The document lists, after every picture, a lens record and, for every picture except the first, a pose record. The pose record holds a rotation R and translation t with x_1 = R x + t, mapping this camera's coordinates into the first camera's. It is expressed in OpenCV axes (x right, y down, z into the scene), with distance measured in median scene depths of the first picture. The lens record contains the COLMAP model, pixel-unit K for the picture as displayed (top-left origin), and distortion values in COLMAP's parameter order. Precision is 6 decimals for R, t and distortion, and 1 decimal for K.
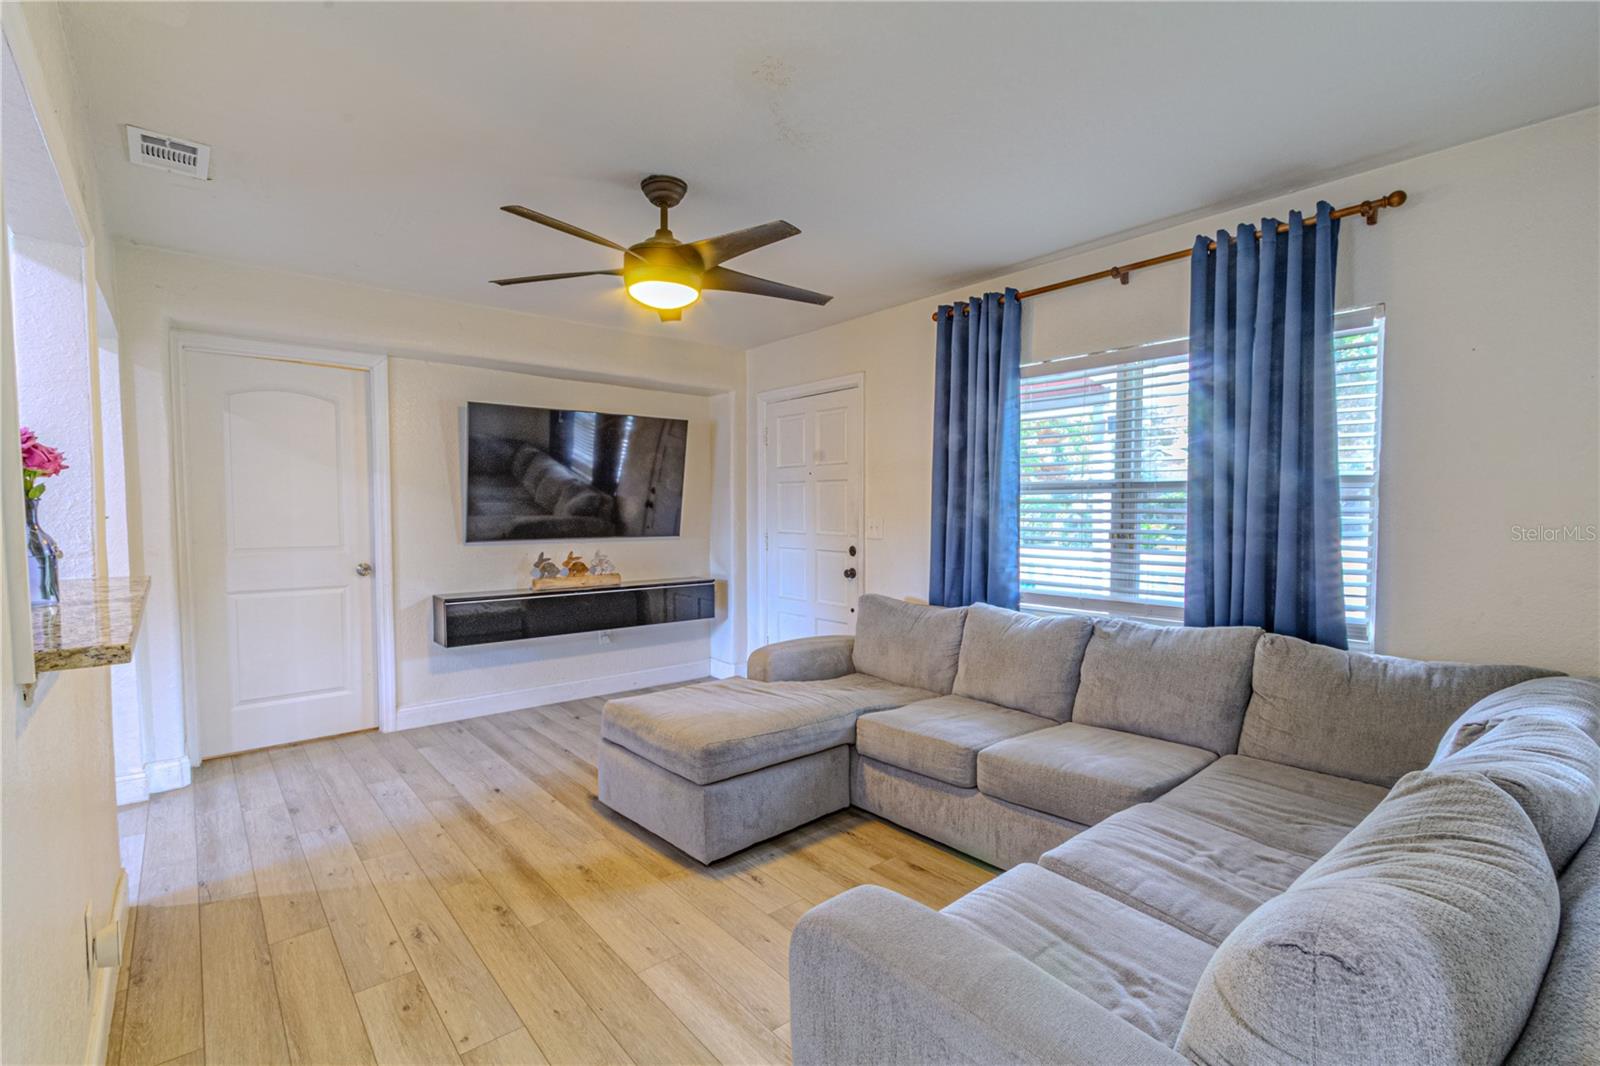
lens RADIAL K [[727.1, 0, 796.0], [0, 727.1, 537.6], [0, 0, 1]] dist [0.003956, -0.000832]
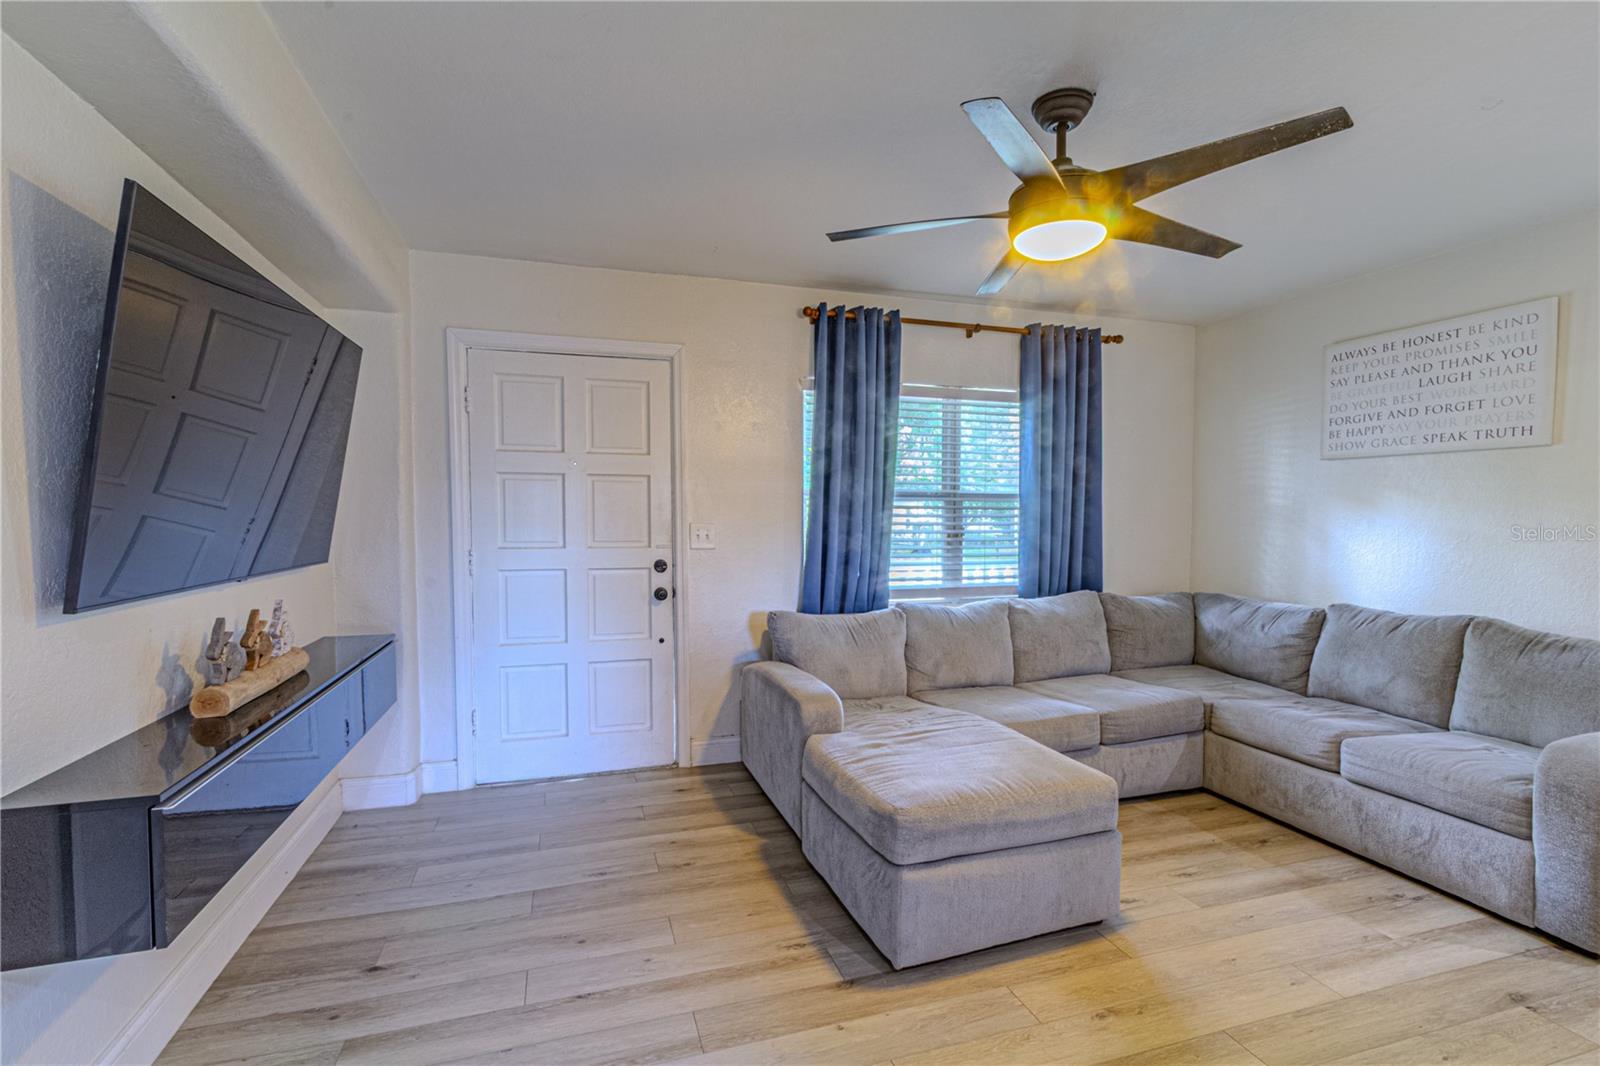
lens RADIAL K [[727.1, 0, 798.9], [0, 727.1, 535.3], [0, 0, 1]] dist [0.003956, -0.000832]
pose [[0.385923, -0.023513, 0.922231, -0.820337], [0.034309, 0.999349, 0.011122, -0.025813], [-0.921893, 0.027348, 0.386478, 0.766061]]
